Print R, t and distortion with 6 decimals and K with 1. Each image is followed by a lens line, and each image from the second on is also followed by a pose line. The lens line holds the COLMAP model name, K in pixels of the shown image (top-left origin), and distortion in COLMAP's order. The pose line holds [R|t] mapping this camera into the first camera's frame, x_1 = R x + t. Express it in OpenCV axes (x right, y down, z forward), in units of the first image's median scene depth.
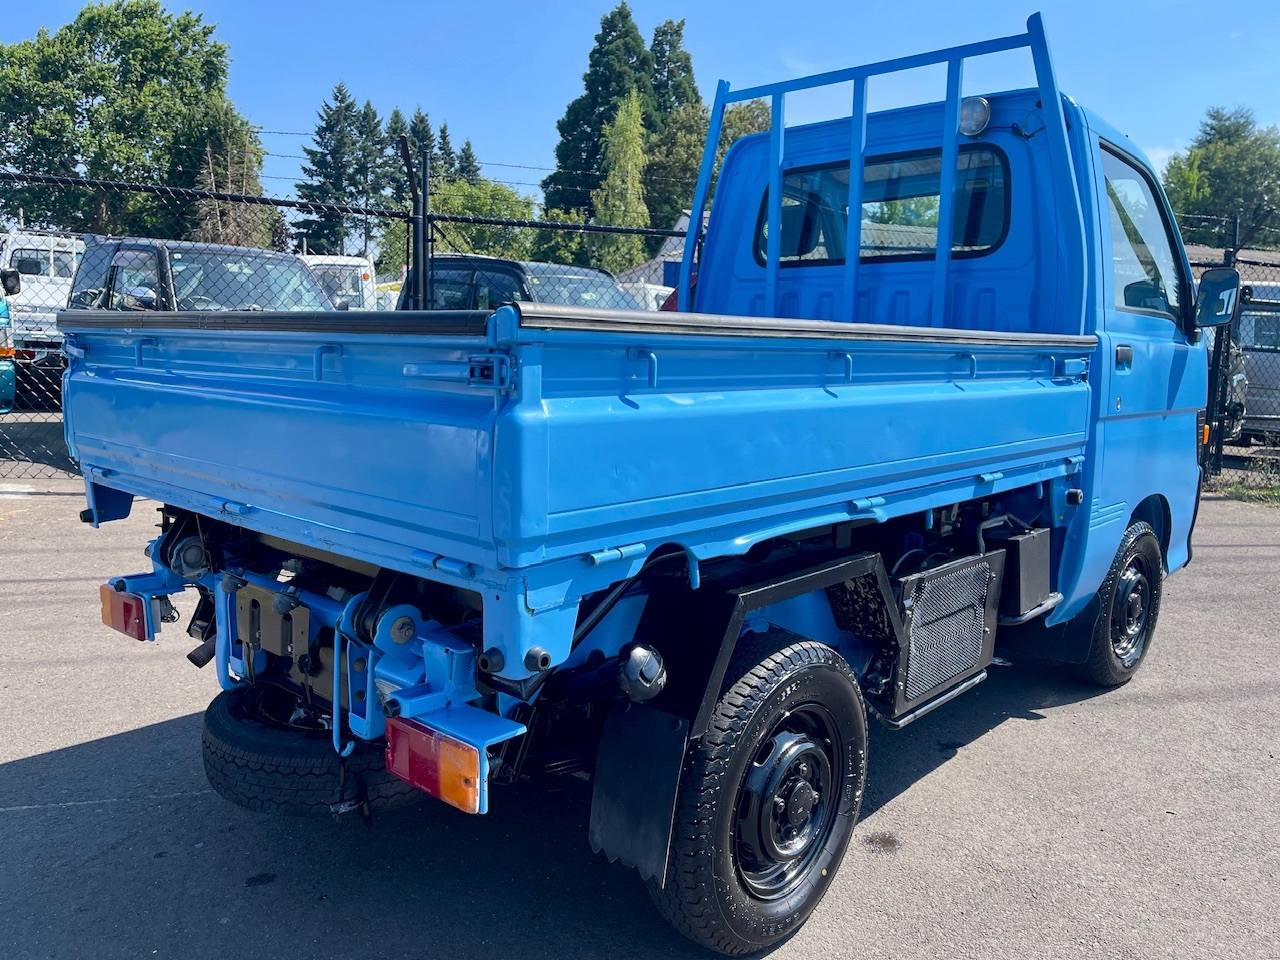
lens RADIAL K [[968.1, 0, 640.0], [0, 968.1, 480.0], [0, 0, 1]] dist [0.101146, -0.144612]
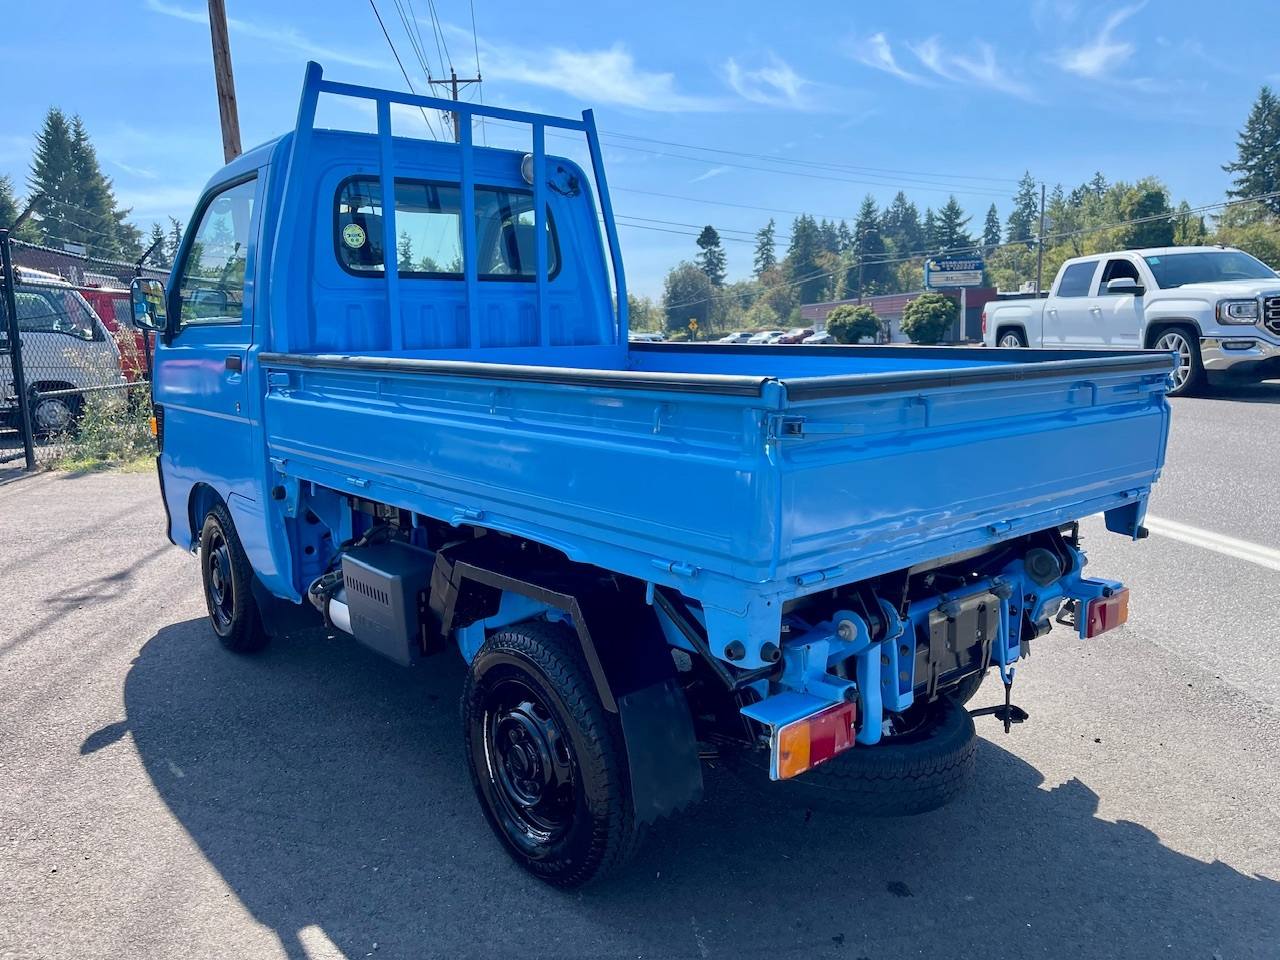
lens RADIAL K [[976.5, 0, 628.6], [0, 976.5, 474.7], [0, 0, 1]] dist [0.075004, -0.108989]
pose [[0.134032, -0.177177, 0.975010, -0.043420], [0.144120, 0.976912, 0.157710, -0.007697], [-0.980441, 0.119380, 0.156472, 0.033387]]
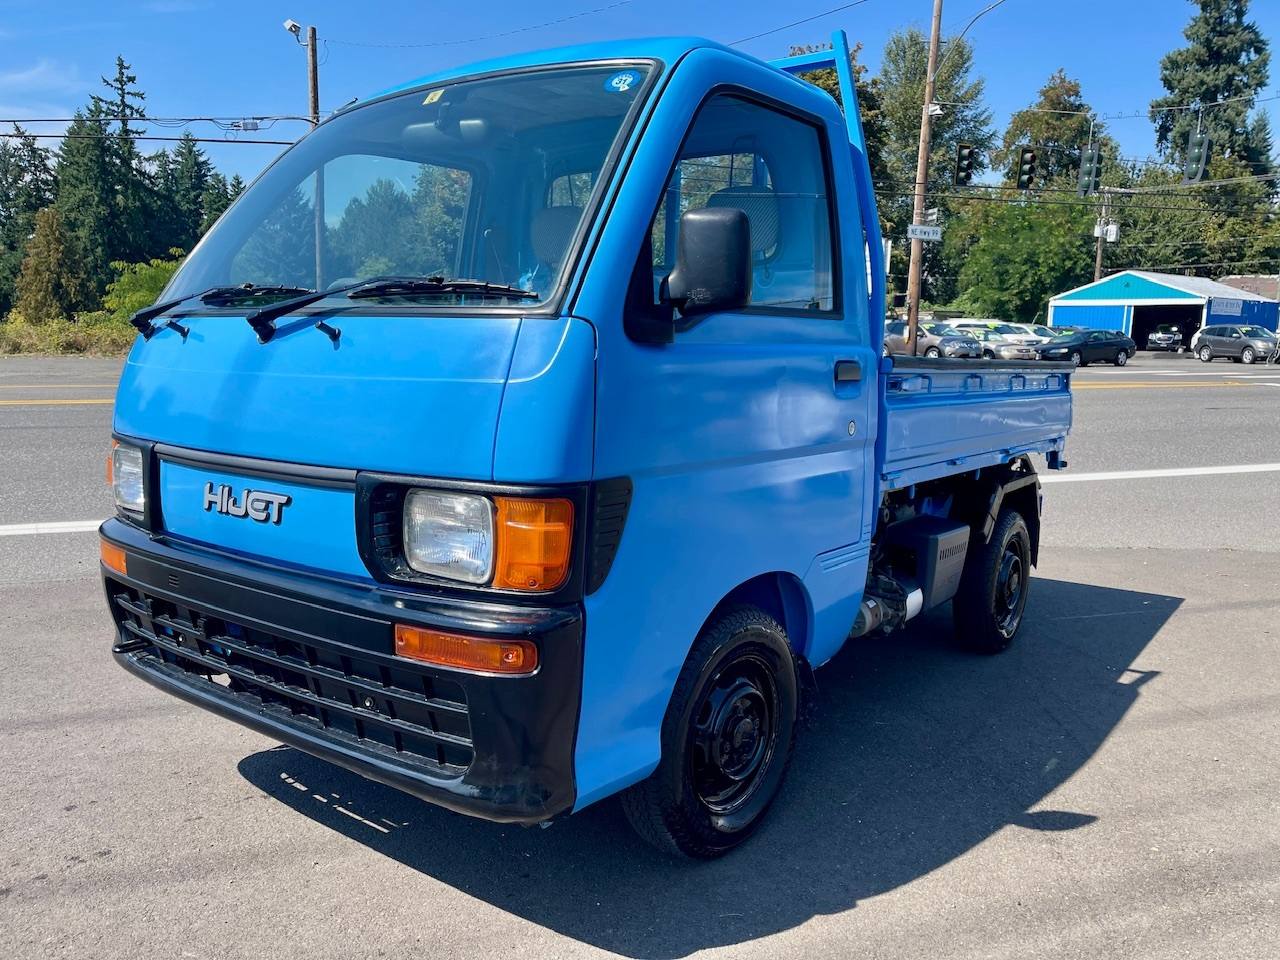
lens RADIAL K [[965.3, 0, 640.0], [0, 965.3, 480.0], [0, 0, 1]] dist [0.077064, -0.102132]
pose [[-0.994165, -0.032625, -0.102817, 0.016801], [-0.057608, 0.966435, 0.250370, -0.013218], [0.091198, 0.254832, -0.962675, 0.098037]]
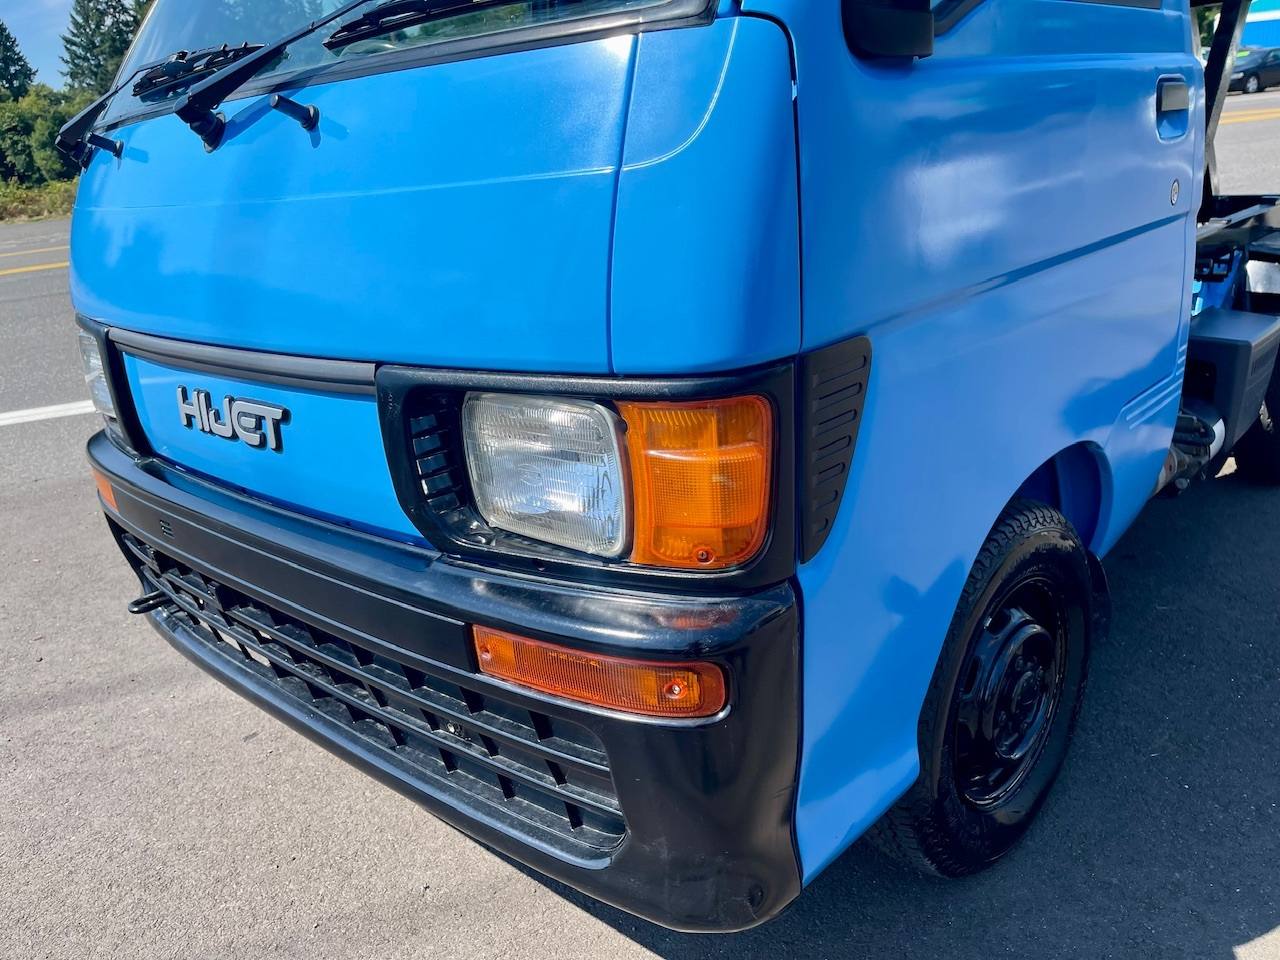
lens RADIAL K [[966.0, 0, 643.8], [0, 966.0, 491.7], [0, 0, 1]] dist [0.066804, -0.096537]
pose [[-0.998067, 0.058690, 0.020431, 0.017429], [0.061594, 0.890613, 0.450572, -0.011069], [0.008248, 0.450959, -0.892506, 0.085676]]
